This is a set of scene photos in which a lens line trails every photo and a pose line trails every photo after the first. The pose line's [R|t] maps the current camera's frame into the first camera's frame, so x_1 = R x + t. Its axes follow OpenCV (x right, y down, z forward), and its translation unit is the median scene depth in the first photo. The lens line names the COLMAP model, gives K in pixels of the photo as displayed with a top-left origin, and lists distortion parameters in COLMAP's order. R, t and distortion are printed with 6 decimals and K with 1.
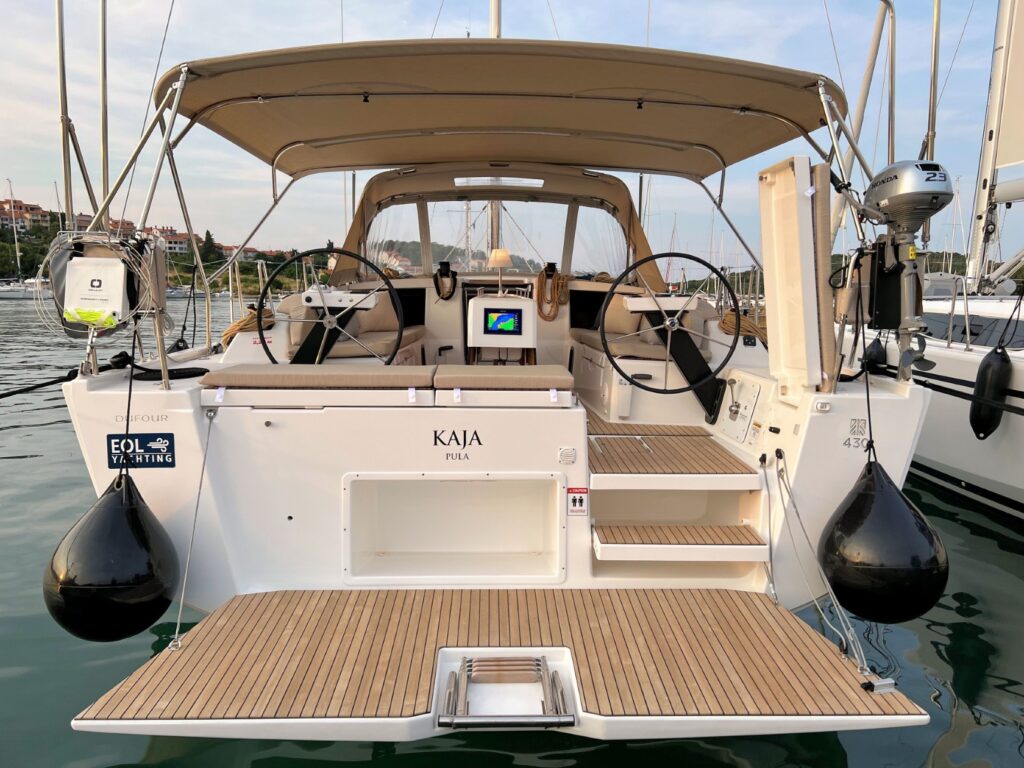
lens RADIAL K [[774.2, 0, 512.0], [0, 774.2, 384.0], [0, 0, 1]] dist [0.093961, -0.115881]
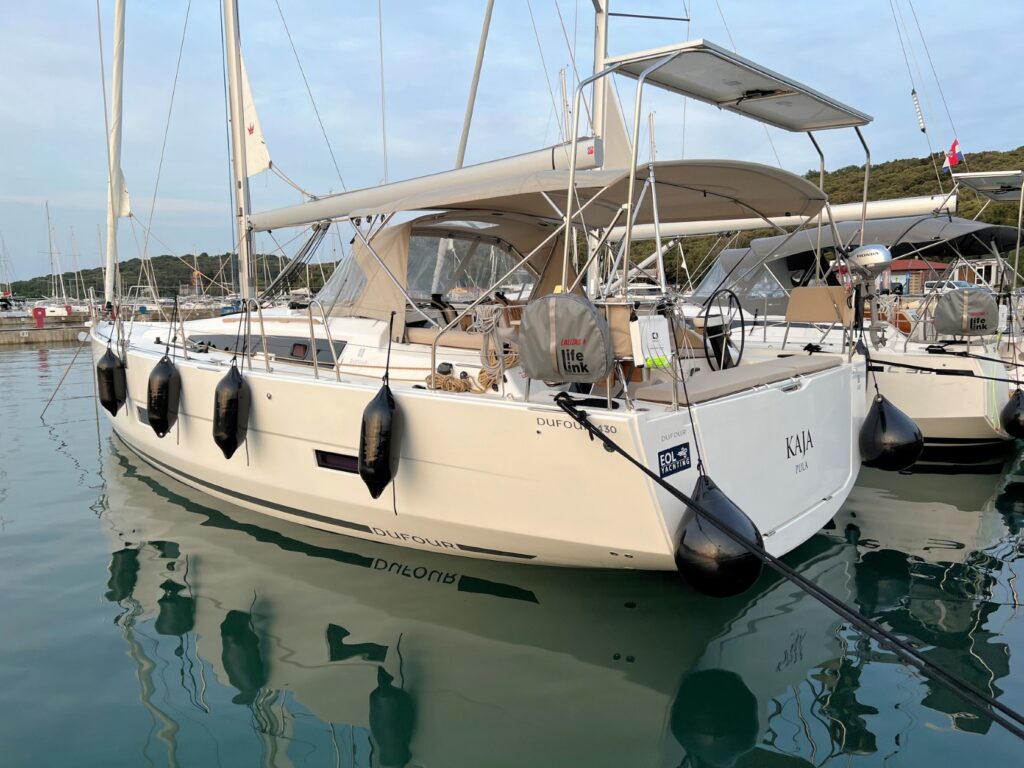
lens RADIAL K [[774.2, 0, 512.0], [0, 774.2, 384.0], [0, 0, 1]] dist [0.093961, -0.115881]
pose [[0.689136, -0.124394, 0.713875, -1.140790], [0.120819, 0.991090, 0.056068, -0.107540], [-0.714489, 0.047611, 0.698025, 0.195257]]
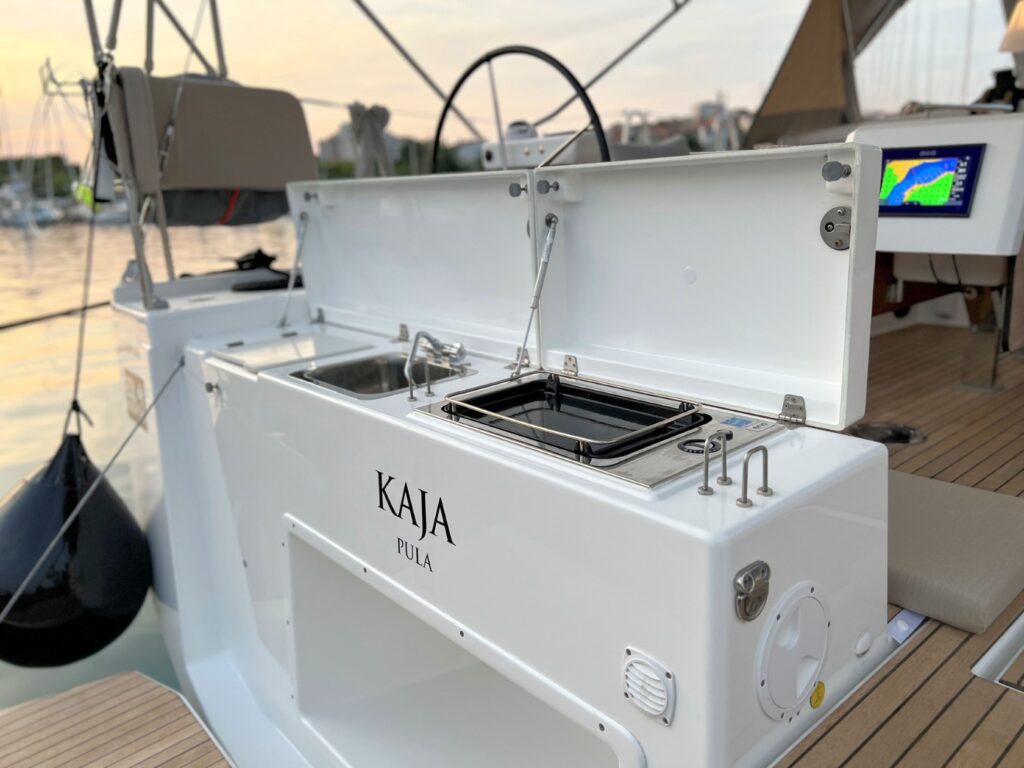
lens RADIAL K [[774.2, 0, 512.0], [0, 774.2, 384.0], [0, 0, 1]] dist [0.093961, -0.115881]
pose [[0.618969, 0.153046, -0.770360, 0.172146], [-0.051050, 0.986597, 0.154987, -0.033938], [0.783755, -0.056605, 0.618485, 0.610568]]
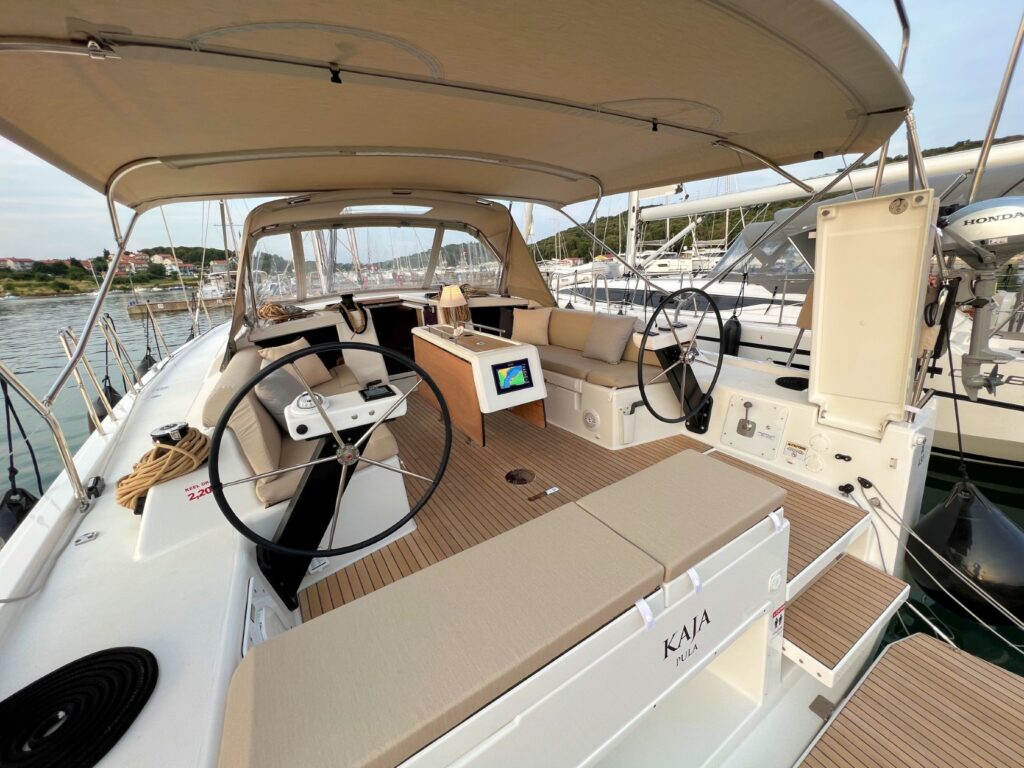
lens RADIAL K [[413.9, 0, 511.0], [0, 413.9, 381.1], [0, 0, 1]] dist [0.003317, 0.000849]
pose [[0.864295, -0.205347, 0.459159, -0.236533], [0.131758, 0.973422, 0.187324, -0.166244], [-0.485421, -0.101405, 0.868380, 0.584089]]
